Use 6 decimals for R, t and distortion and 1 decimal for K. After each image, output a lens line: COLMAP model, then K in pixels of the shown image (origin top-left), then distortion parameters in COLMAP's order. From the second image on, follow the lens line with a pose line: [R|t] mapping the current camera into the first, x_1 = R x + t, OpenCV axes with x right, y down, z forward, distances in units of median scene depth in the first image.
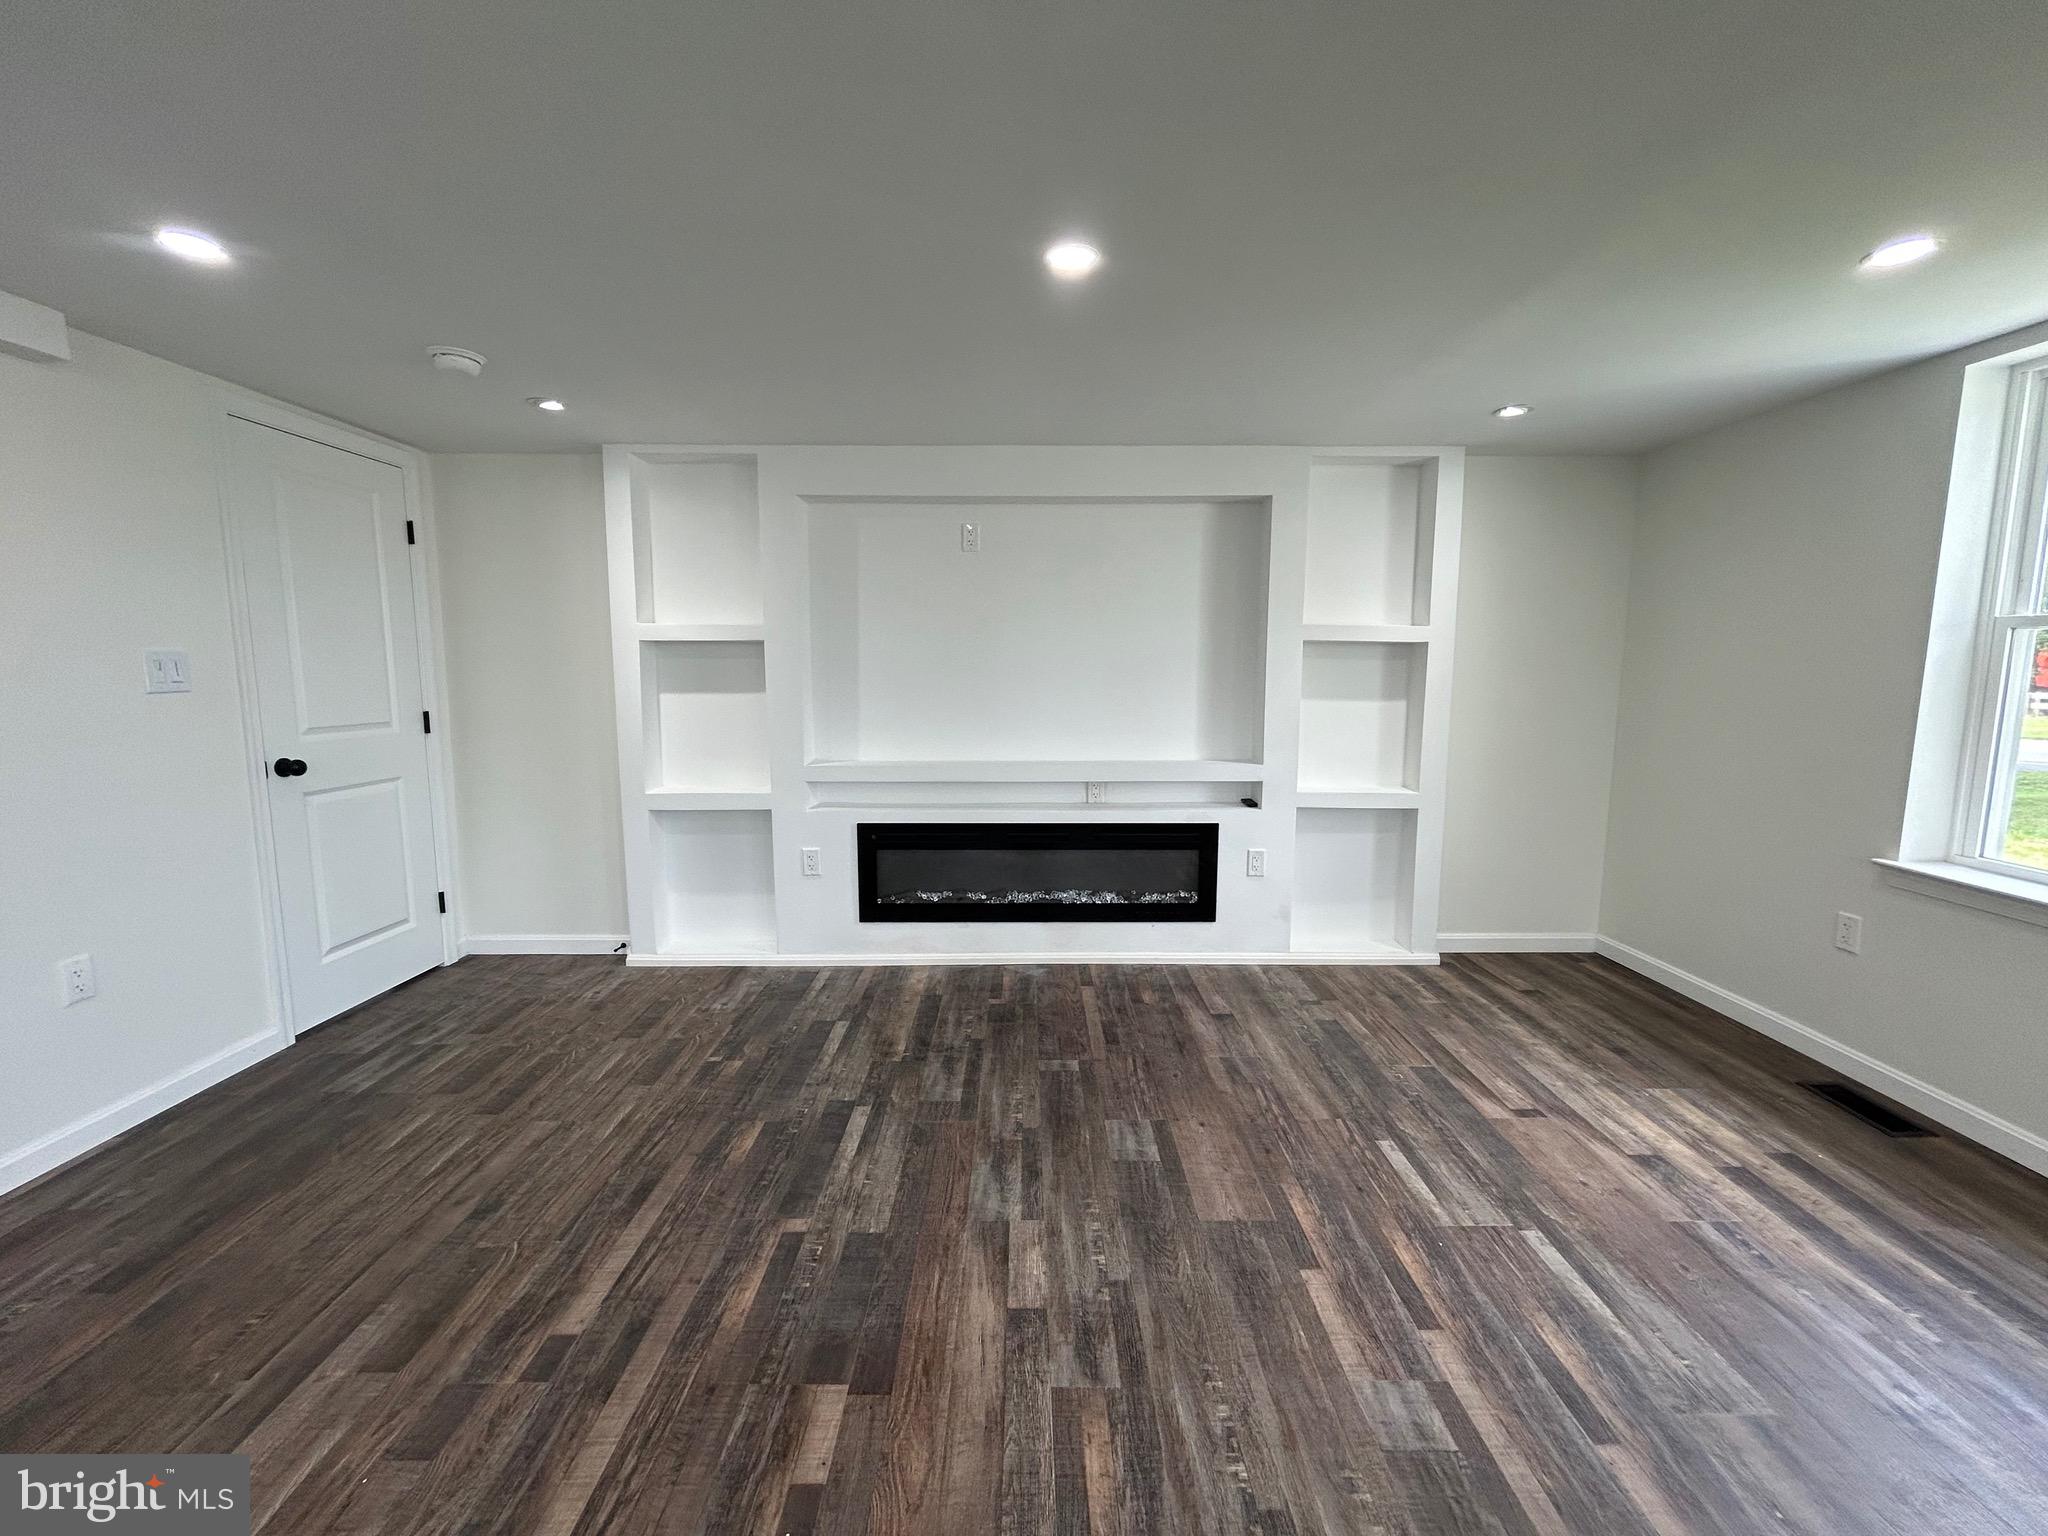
lens RADIAL K [[824.4, 0, 1020.2], [0, 824.4, 765.6], [0, 0, 1]] dist [-0.004218, 0.000436]
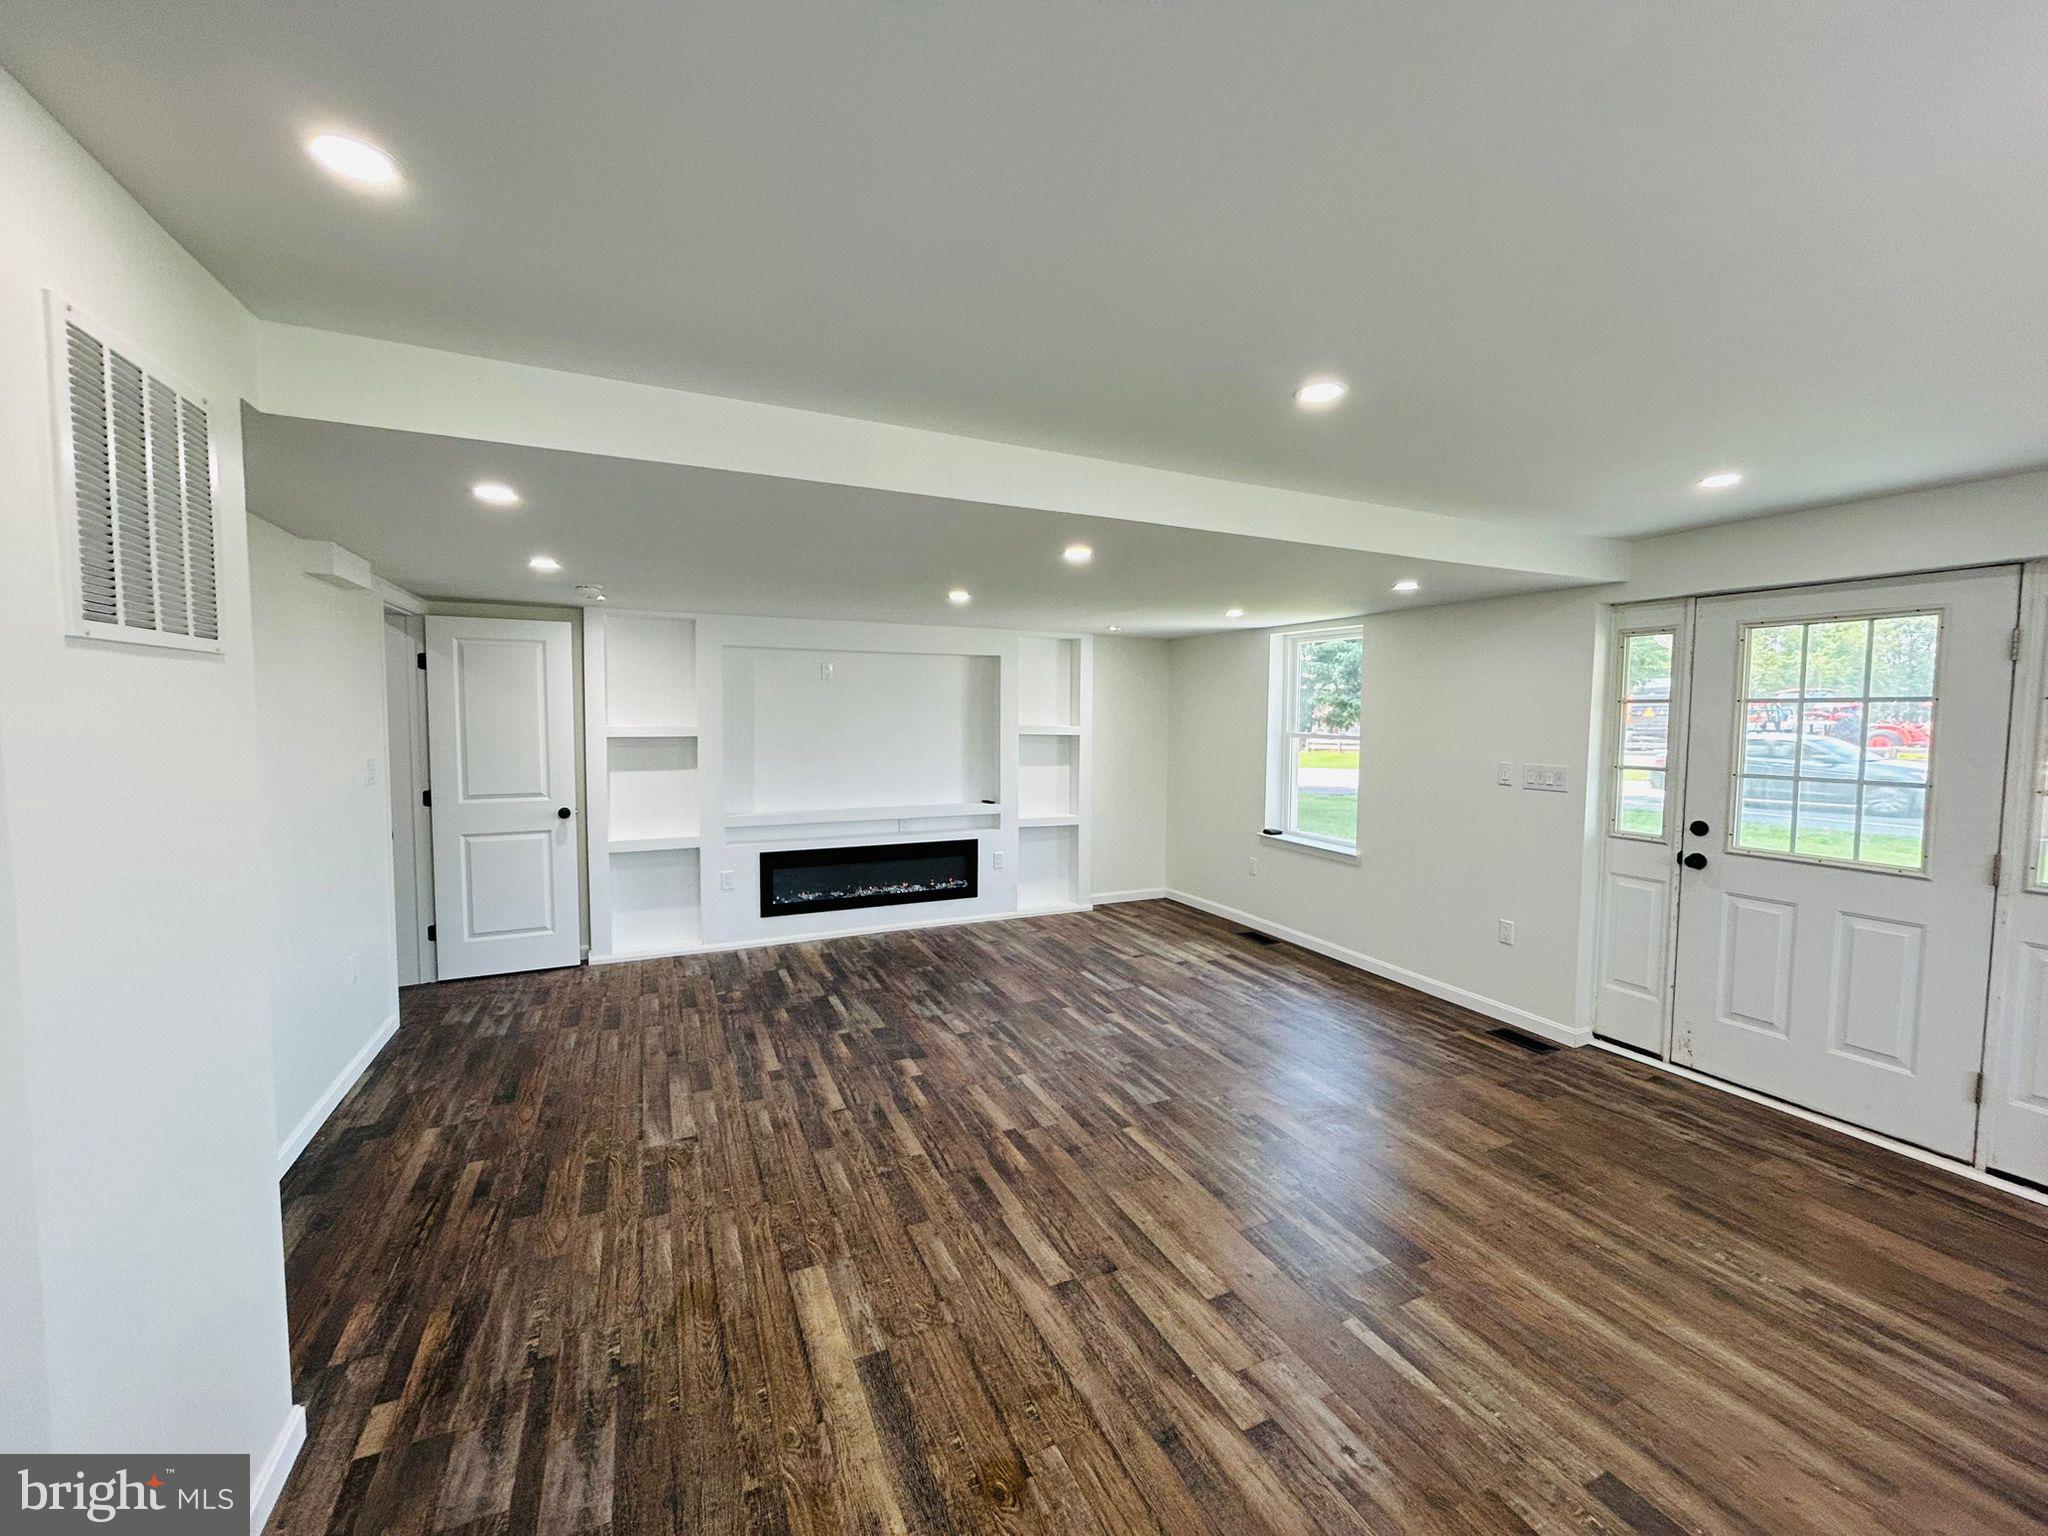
lens RADIAL K [[825.6, 0, 1022.2], [0, 825.6, 762.0], [0, 0, 1]] dist [-0.007335, -0.000298]
pose [[0.908915, -0.019024, 0.416546, -0.433938], [0.044810, 0.997630, -0.052214, 0.003644], [-0.414566, 0.066124, 0.907614, -0.687017]]
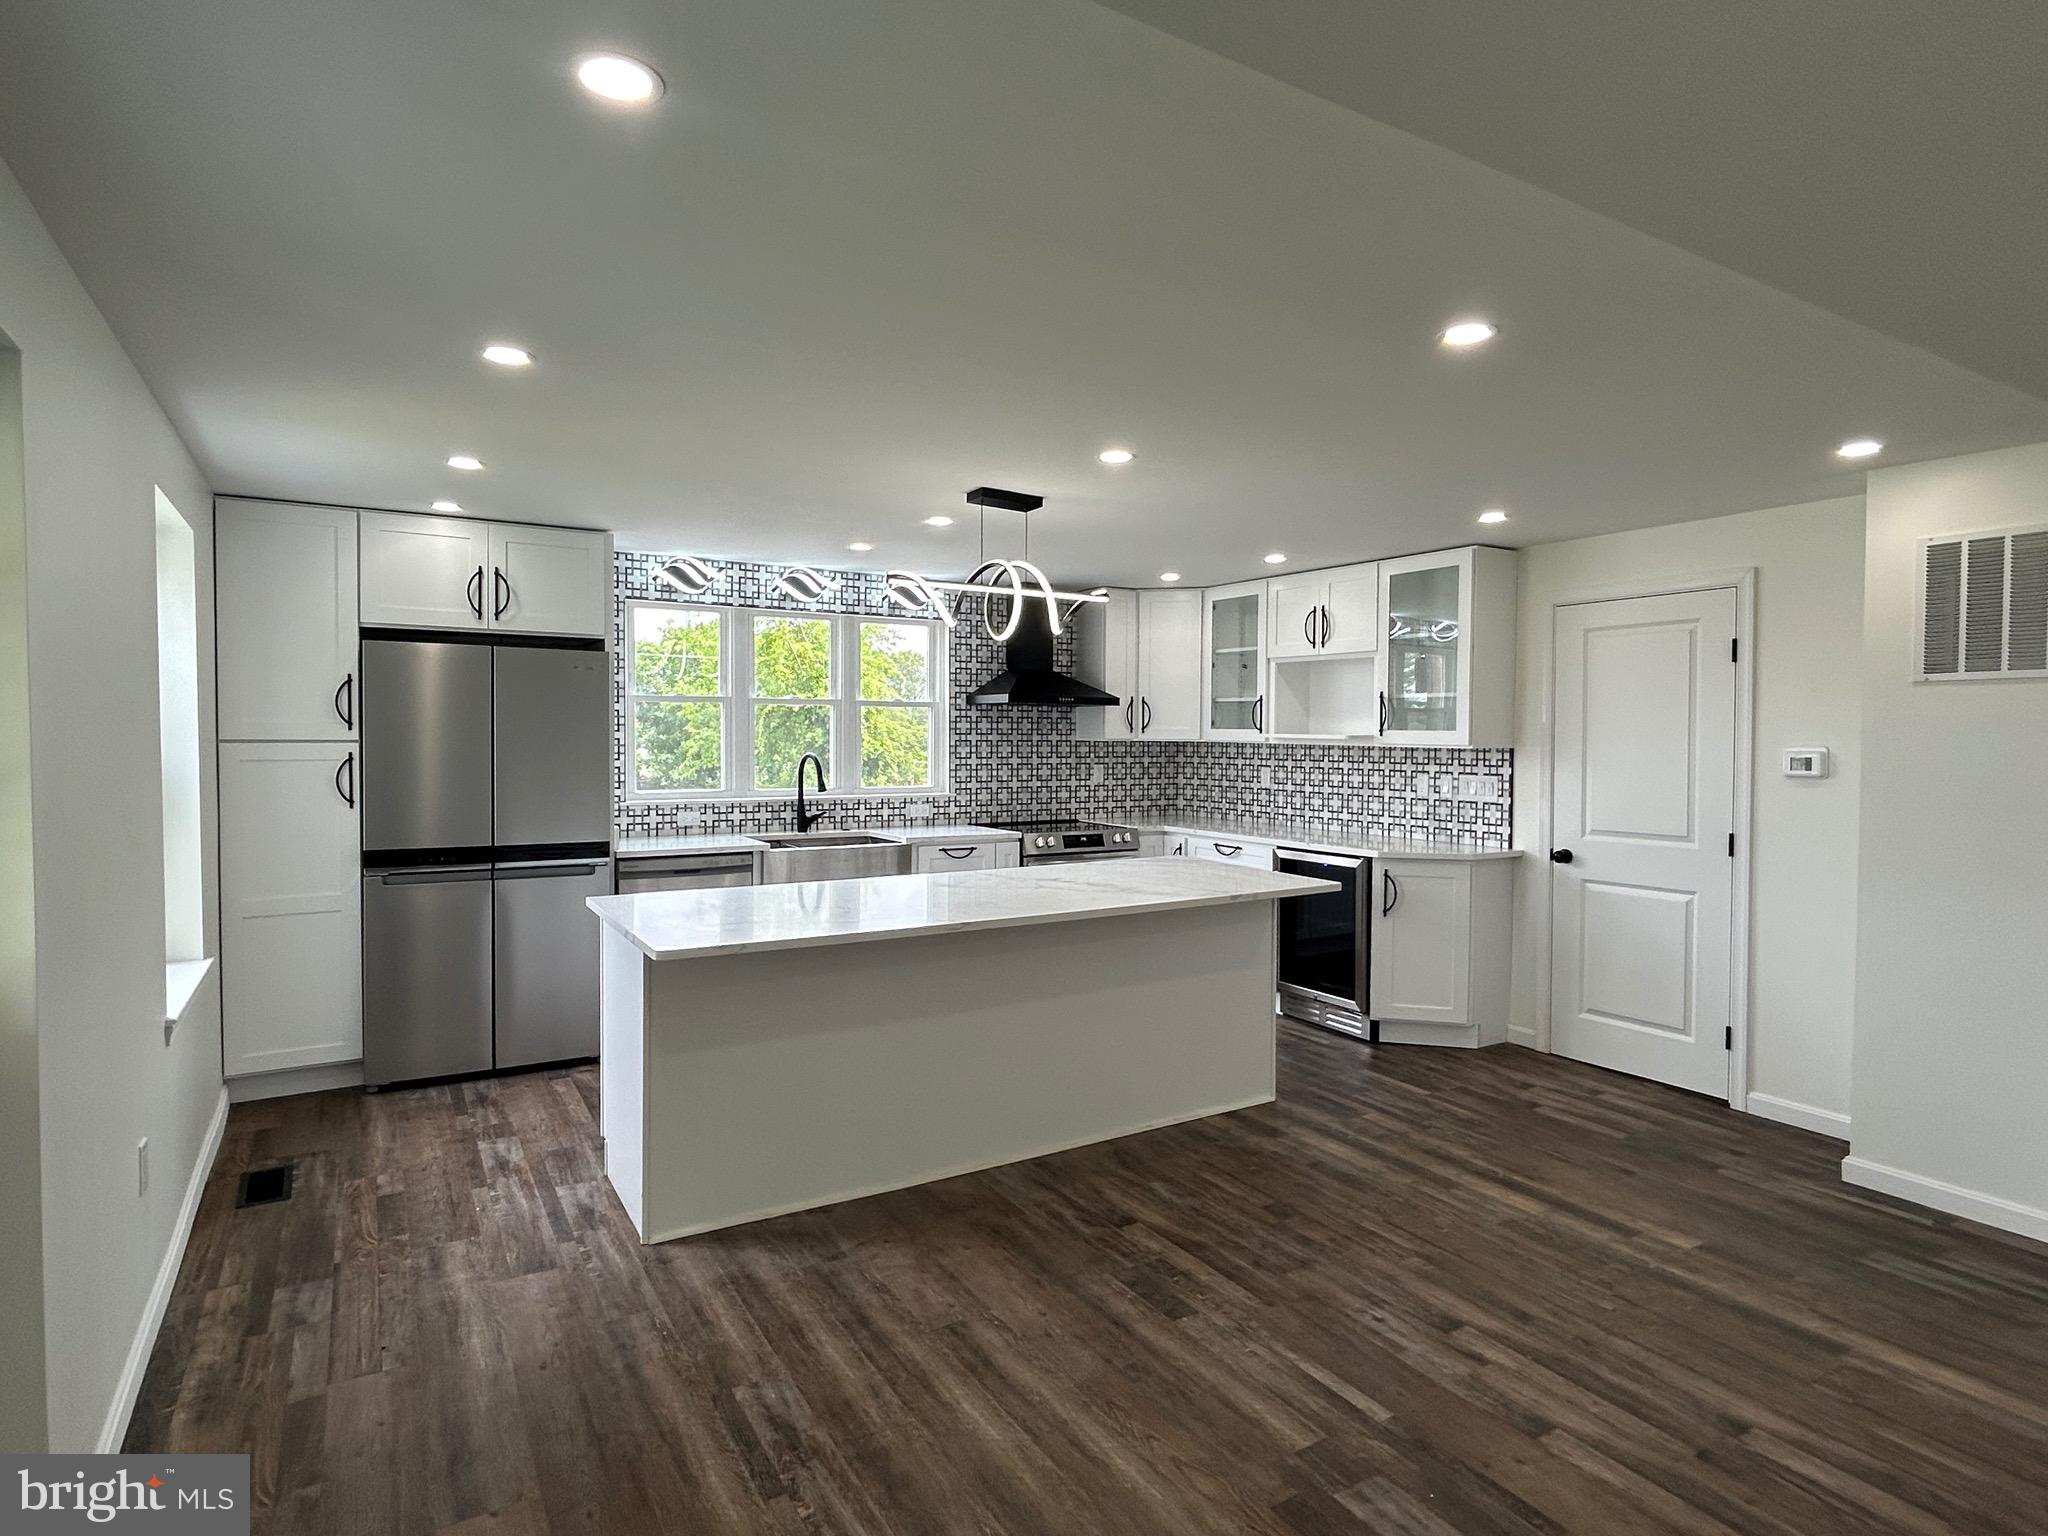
lens RADIAL K [[1103.4, 0, 1026.0], [0, 1103.4, 767.5], [0, 0, 1]] dist [0.001147, 0.001584]
pose [[-0.857160, 0.014529, -0.514845, 0.684893], [-0.065061, 0.988540, 0.136216, -0.094986], [0.510925, 0.150255, -0.846392, 0.298052]]
